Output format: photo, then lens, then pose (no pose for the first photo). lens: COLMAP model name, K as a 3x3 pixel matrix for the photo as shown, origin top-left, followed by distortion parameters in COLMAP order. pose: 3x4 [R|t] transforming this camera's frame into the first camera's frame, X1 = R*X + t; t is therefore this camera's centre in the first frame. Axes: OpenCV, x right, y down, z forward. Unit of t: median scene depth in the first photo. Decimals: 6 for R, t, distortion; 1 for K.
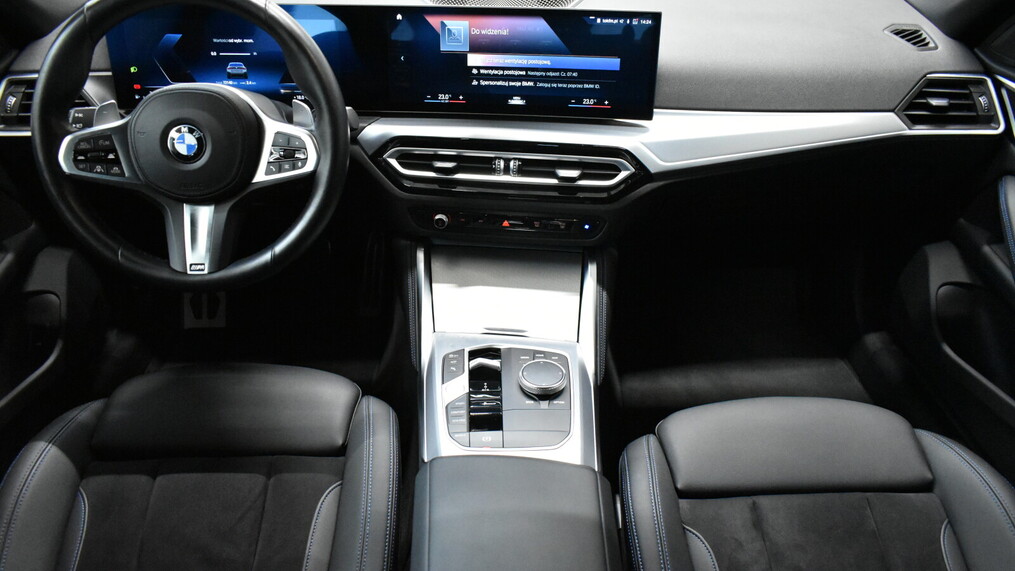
lens RADIAL K [[774.3, 0, 507.5], [0, 774.3, 285.5], [0, 0, 1]] dist [-0.019719, 0.002884]
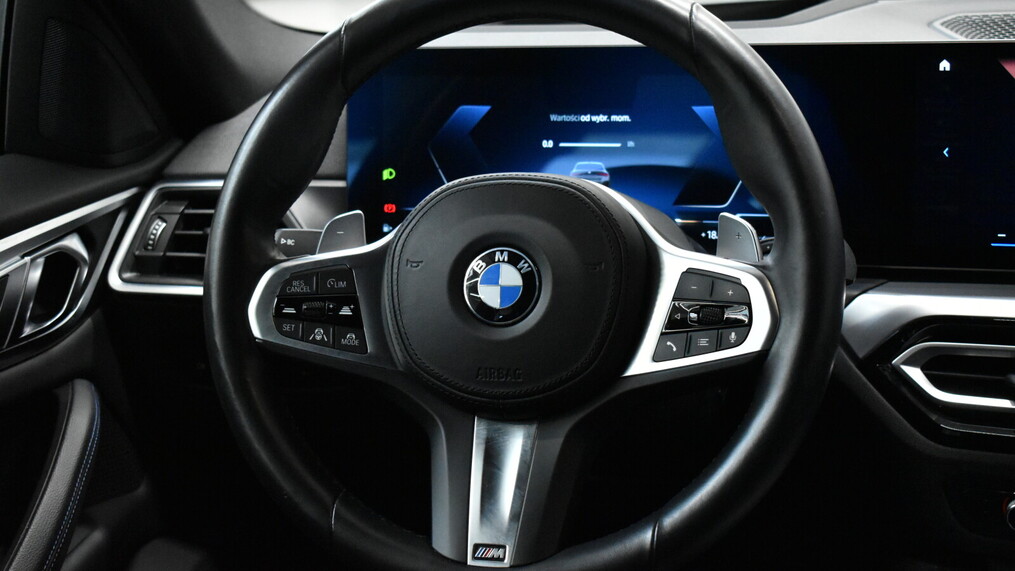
lens RADIAL K [[1715.8, 0, 507.5], [0, 1715.8, 285.5], [0, 0, 1]] dist [-0.000272, 0.014307]
pose [[0.956996, 0.015879, -0.289668, -0.097575], [-0.105465, 0.949224, -0.296397, 0.119177], [0.270253, 0.314200, 0.910078, 0.035191]]
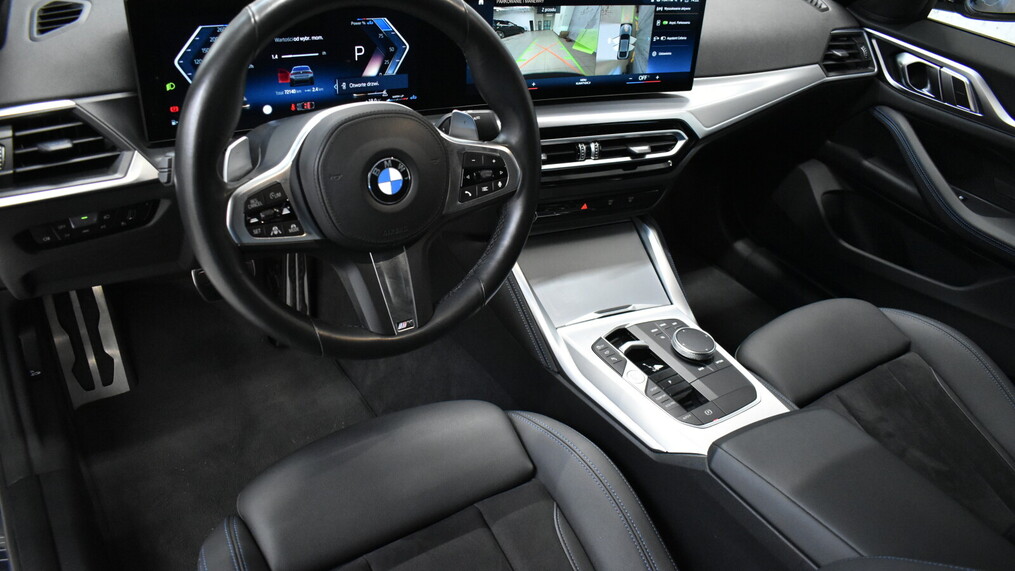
lens RADIAL K [[774.3, 0, 507.5], [0, 774.3, 285.5], [0, 0, 1]] dist [-0.019719, 0.002884]
pose [[0.836267, -0.221993, 0.501375, -0.687155], [0.175372, 0.974637, 0.139026, -0.154135], [-0.519521, -0.028336, 0.853987, 0.215158]]
